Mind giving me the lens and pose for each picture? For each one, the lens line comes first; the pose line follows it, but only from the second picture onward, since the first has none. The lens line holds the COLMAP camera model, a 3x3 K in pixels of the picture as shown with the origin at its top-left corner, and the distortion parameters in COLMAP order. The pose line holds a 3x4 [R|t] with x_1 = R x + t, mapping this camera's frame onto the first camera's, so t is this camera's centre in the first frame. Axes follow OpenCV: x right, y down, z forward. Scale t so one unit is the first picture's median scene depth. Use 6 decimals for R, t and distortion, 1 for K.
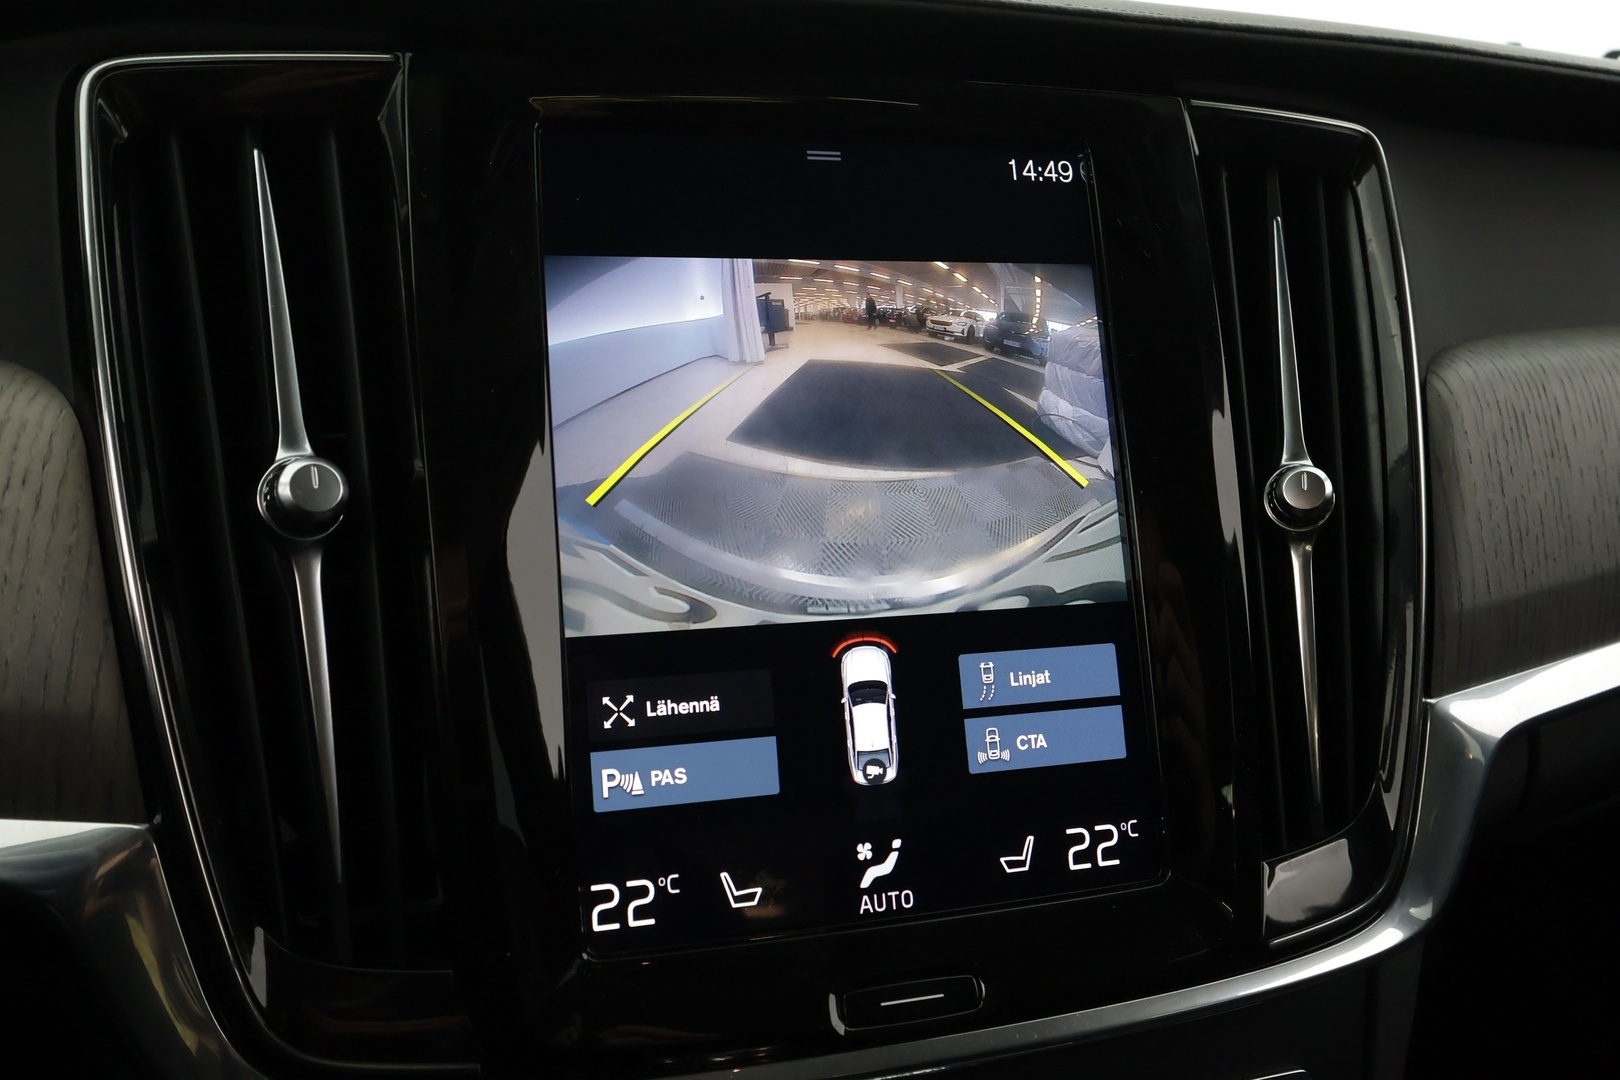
lens RADIAL K [[1311.3, 0, 820.7], [0, 1311.3, 540.8], [0, 0, 1]] dist [0.009186, -0.006069]
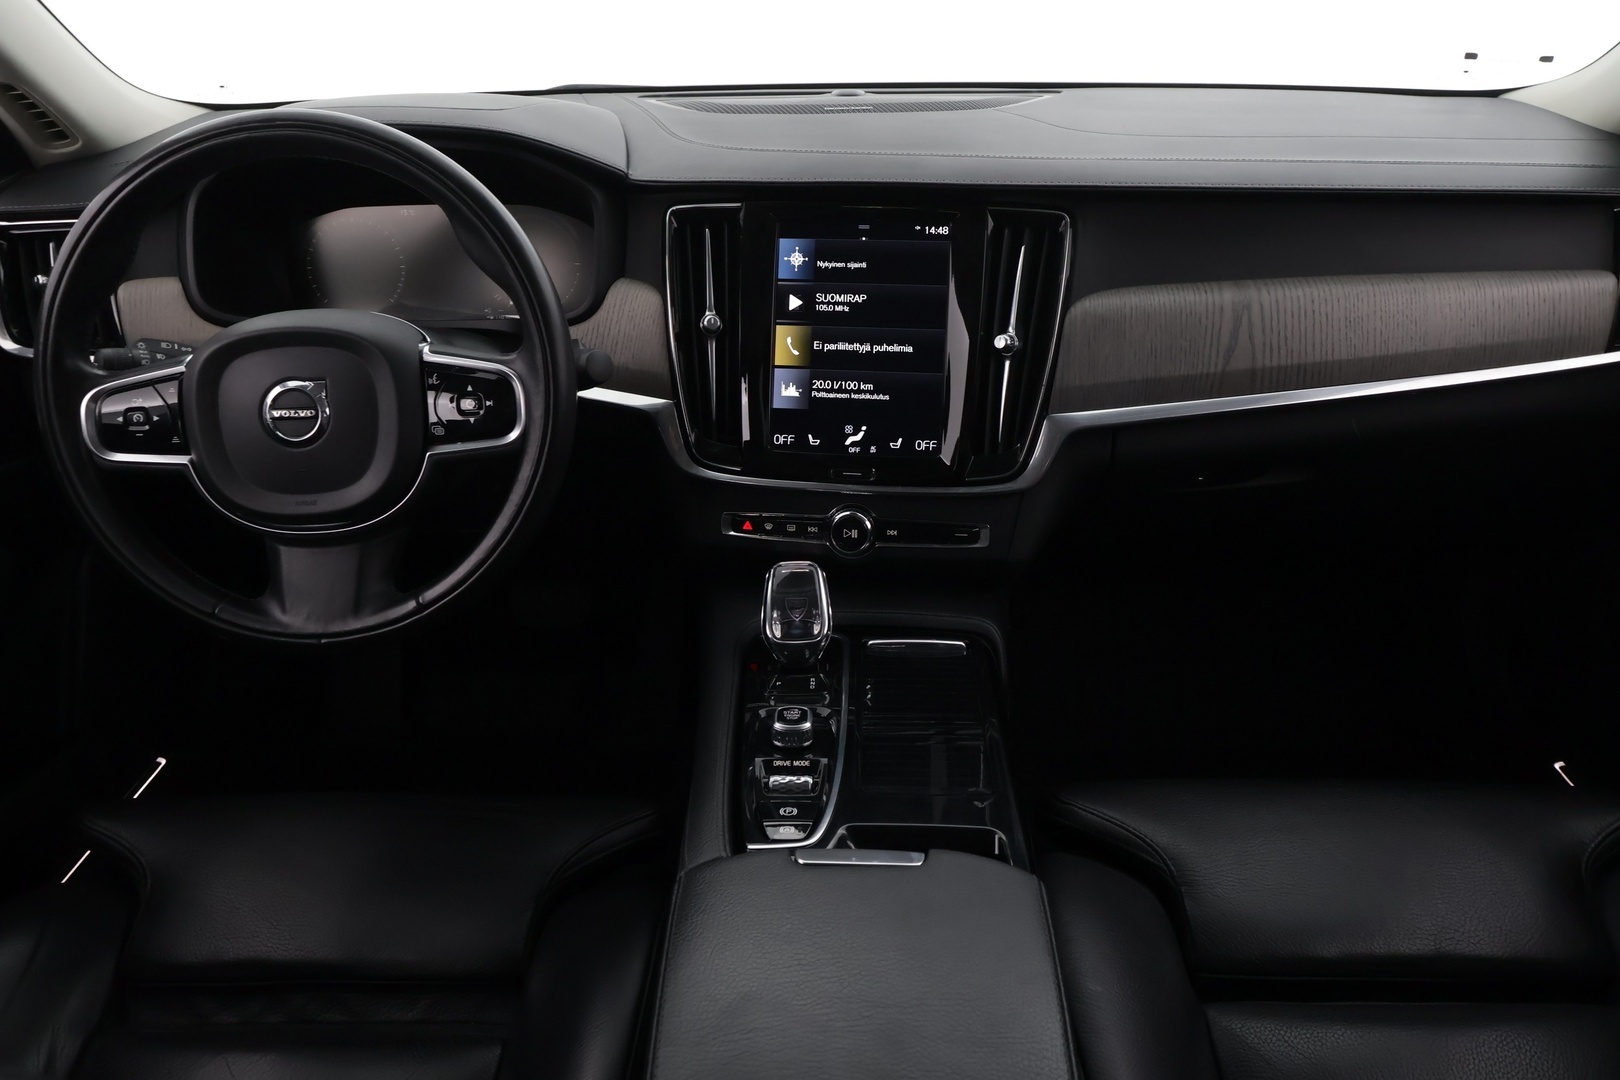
lens RADIAL K [[1282.5, 0, 806.6], [0, 1282.5, 525.5], [0, 0, 1]] dist [0.002834, 0.012275]
pose [[0.901099, 0.146226, -0.408214, 1.338154], [-0.064270, 0.976065, 0.207764, -0.230310], [0.428824, -0.160980, 0.888929, -2.106197]]
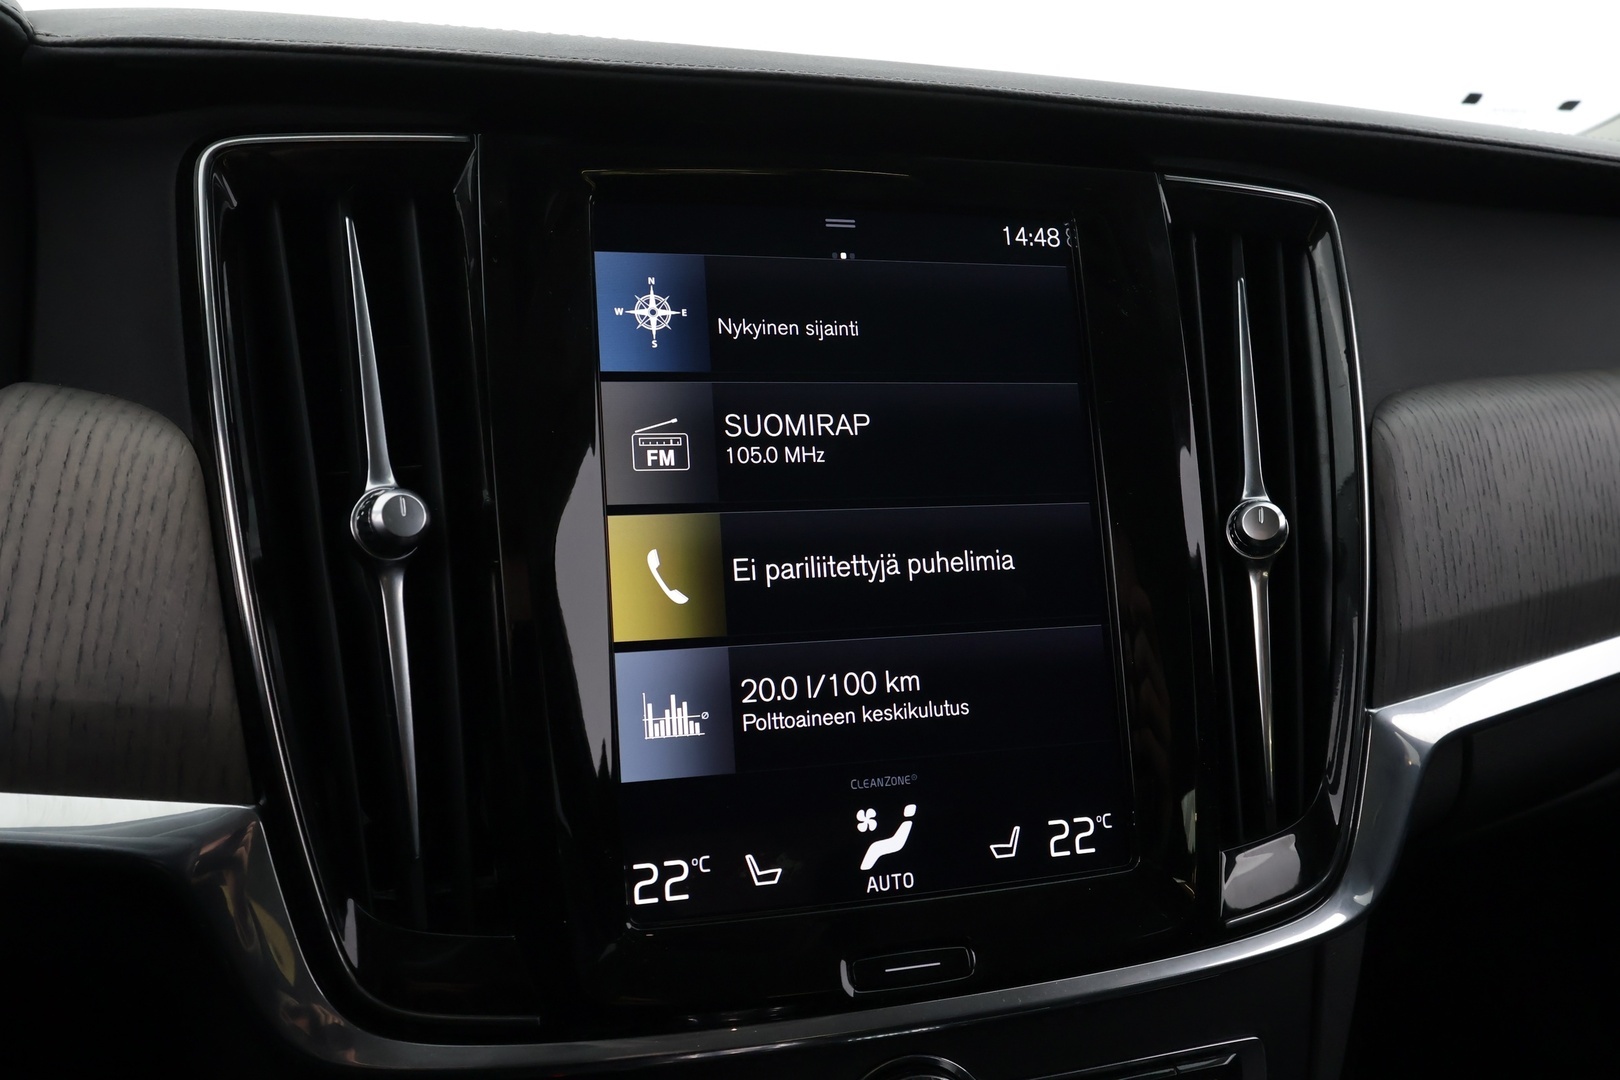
lens RADIAL K [[1311.3, 0, 814.9], [0, 1311.3, 539.2], [0, 0, 1]] dist [0.009186, -0.006069]
pose [[0.999891, 0.011116, 0.009683, -0.028600], [-0.011050, 0.999916, -0.006838, -0.013419], [-0.009758, 0.006731, 0.999930, -0.134696]]
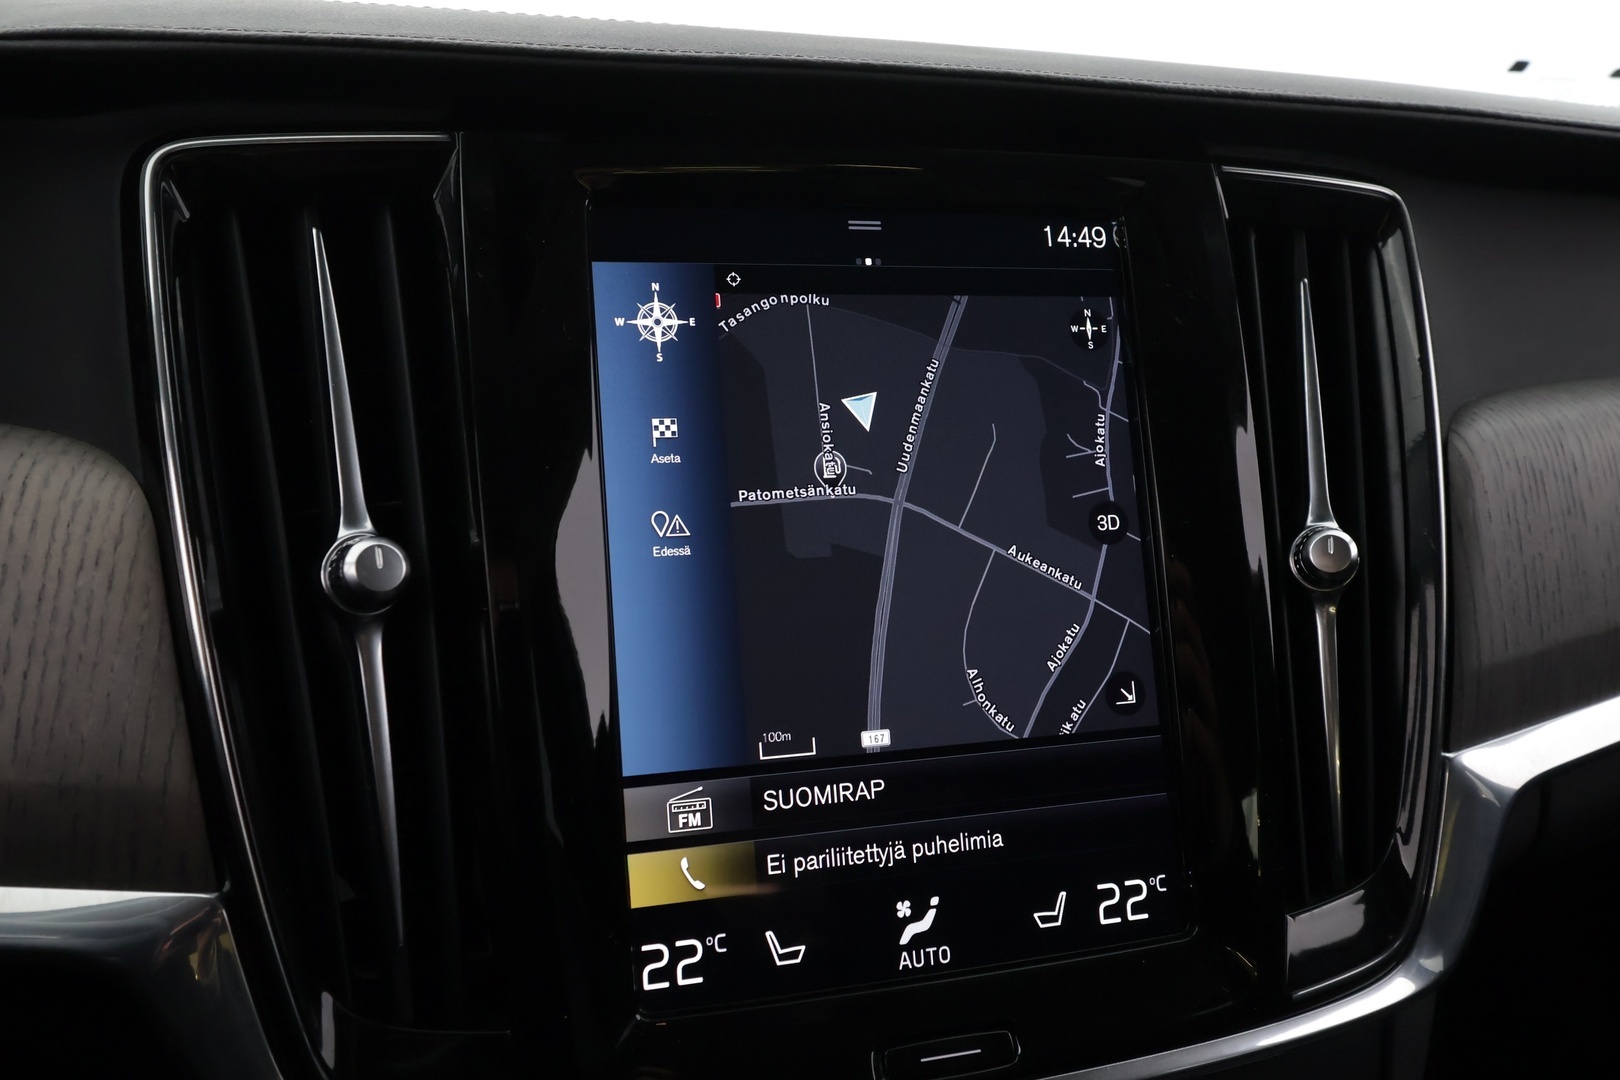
lens RADIAL K [[1311.3, 0, 816.1], [0, 1311.3, 537.6], [0, 0, 1]] dist [0.009186, -0.006069]
pose [[0.999980, 0.004551, 0.004330, -0.040071], [-0.004632, 0.999811, 0.018866, -0.072343], [-0.004244, -0.018886, 0.999813, -0.025341]]
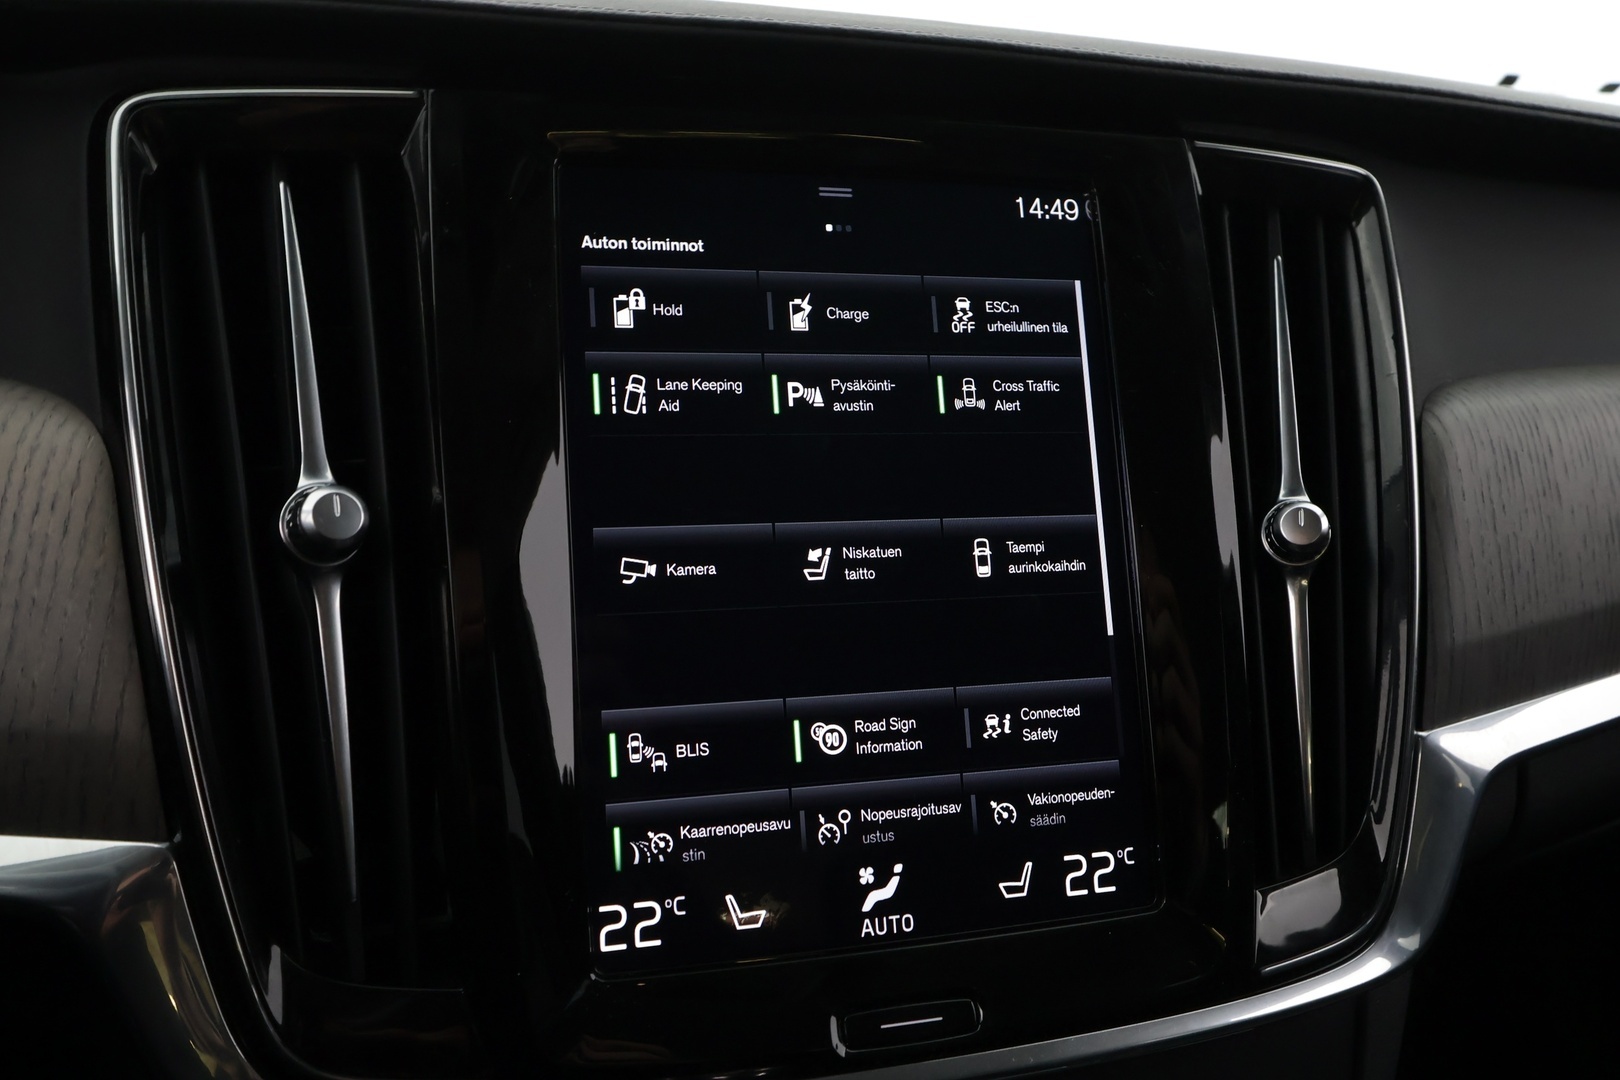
lens RADIAL K [[1311.3, 0, 819.3], [0, 1311.3, 540.5], [0, 0, 1]] dist [0.009186, -0.006069]
pose [[0.999894, 0.014211, 0.003036, -0.009882], [-0.014201, 0.999894, -0.003106, -0.020000], [-0.003080, 0.003062, 0.999991, -0.021438]]
